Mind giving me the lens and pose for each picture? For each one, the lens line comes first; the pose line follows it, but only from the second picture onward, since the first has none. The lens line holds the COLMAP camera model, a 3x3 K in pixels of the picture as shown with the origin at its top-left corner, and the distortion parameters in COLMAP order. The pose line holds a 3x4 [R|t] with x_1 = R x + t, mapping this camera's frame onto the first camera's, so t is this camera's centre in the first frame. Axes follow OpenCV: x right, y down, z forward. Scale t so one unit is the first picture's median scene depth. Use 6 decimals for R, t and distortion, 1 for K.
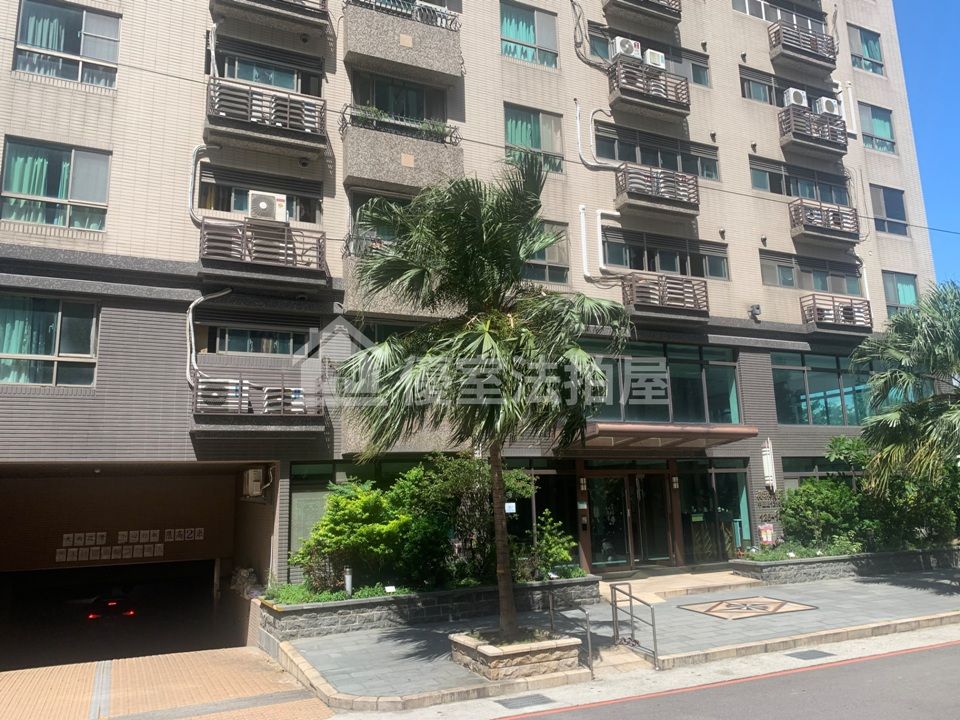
lens RADIAL K [[762.8, 0, 477.8], [0, 762.8, 343.1], [0, 0, 1]] dist [0.001495, 0.001204]
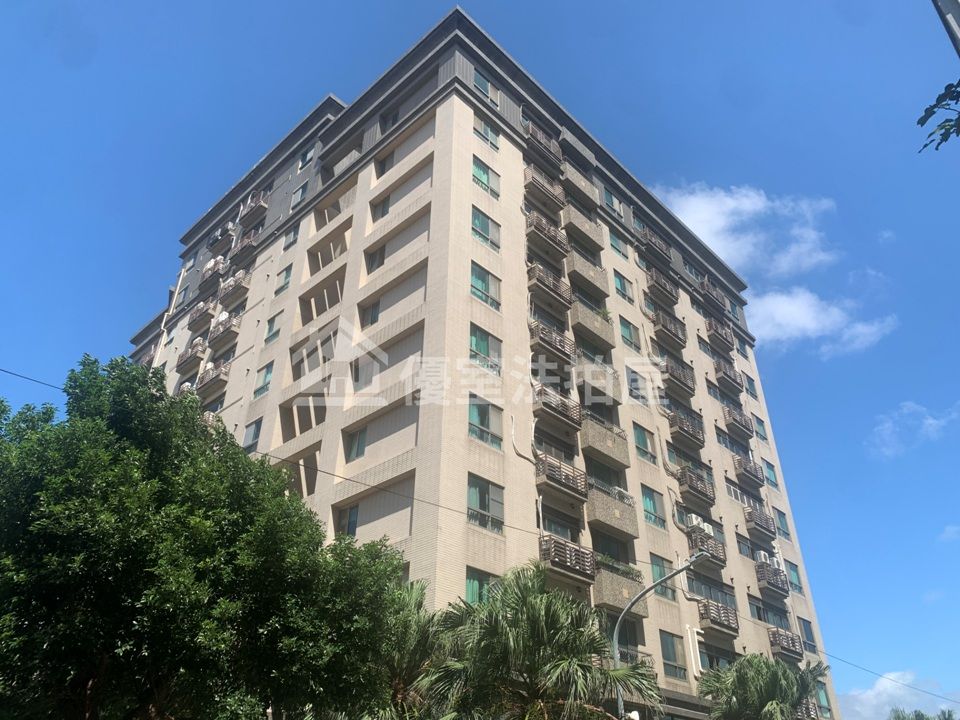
lens RADIAL K [[730.1, 0, 480.0], [0, 730.1, 360.0], [0, 0, 1]] dist [0.068609, -0.094288]
pose [[0.936625, 0.221560, 0.271377, -0.653580], [-0.108721, 0.920202, -0.376042, -0.053726], [-0.333037, 0.322706, 0.885972, -0.310719]]
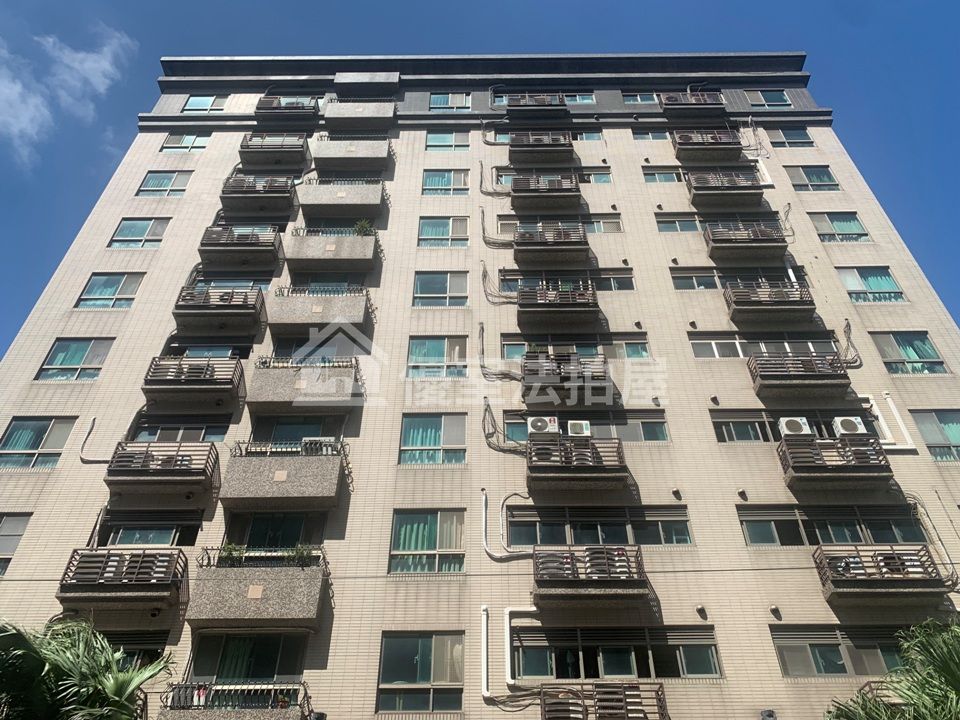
lens RADIAL K [[730.5, 0, 469.2], [0, 730.5, 360.6], [0, 0, 1]] dist [0.067812, -0.093118]
pose [[0.896447, -0.279760, -0.343682, 0.395284], [0.067142, 0.852332, -0.518674, 0.009109], [0.438035, 0.441888, 0.782854, 0.185974]]
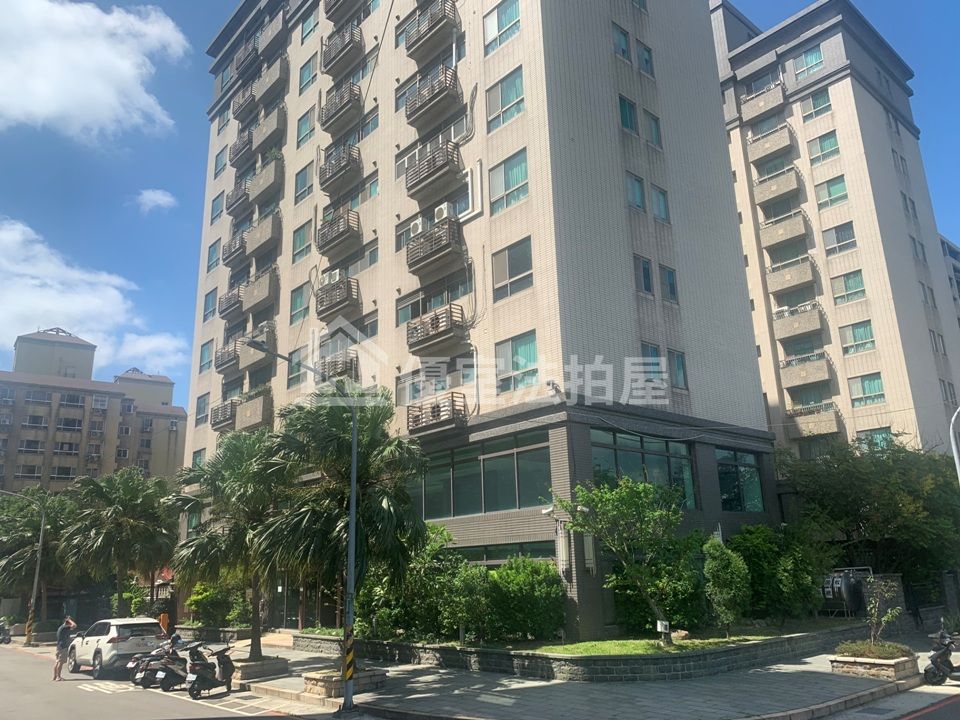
lens RADIAL K [[732.6, 0, 501.1], [0, 732.6, 355.2], [0, 0, 1]] dist [0.104120, -0.204952]
pose [[0.286061, -0.246348, -0.926003, 1.417996], [0.227375, 0.956237, -0.184150, 0.092143], [0.930844, -0.157872, 0.329555, 0.719188]]
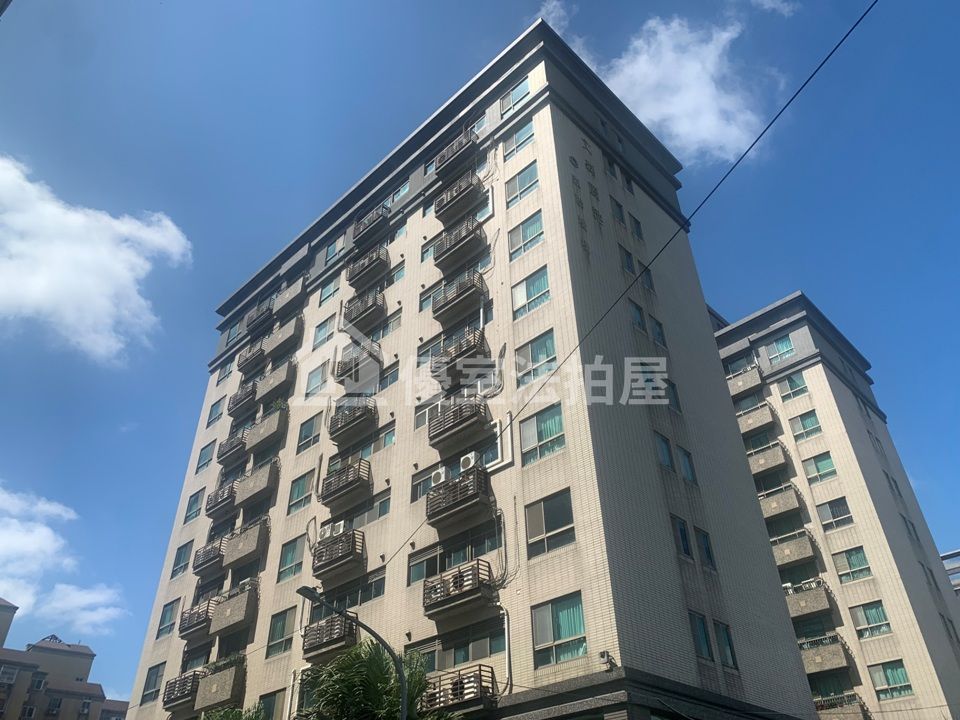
lens RADIAL K [[733.5, 0, 500.4], [0, 733.5, 354.8], [0, 0, 1]] dist [0.030900, -0.029249]
pose [[0.355442, -0.543242, -0.760624, 1.338163], [0.212060, 0.839413, -0.500416, 0.076317], [0.910325, 0.016571, 0.413563, 0.636832]]
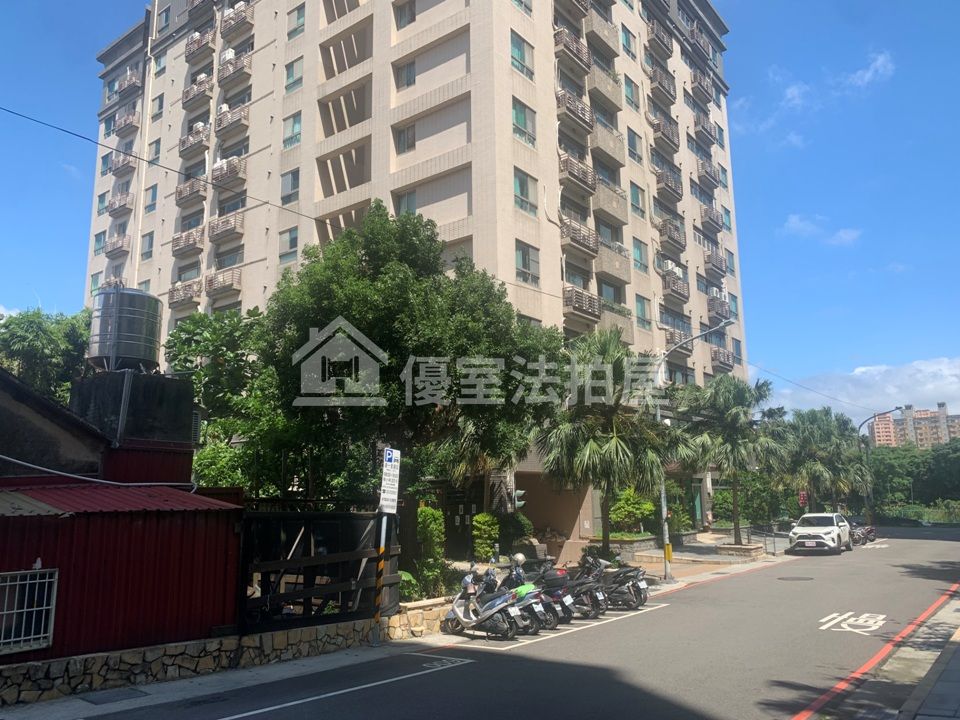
lens RADIAL K [[729.4, 0, 469.4], [0, 729.4, 358.3], [0, 0, 1]] dist [0.068603, -0.148642]
pose [[0.899577, 0.101937, 0.424701, -0.921212], [-0.109645, 0.993951, -0.006326, -0.072729], [-0.422776, -0.040876, 0.905312, -0.437340]]
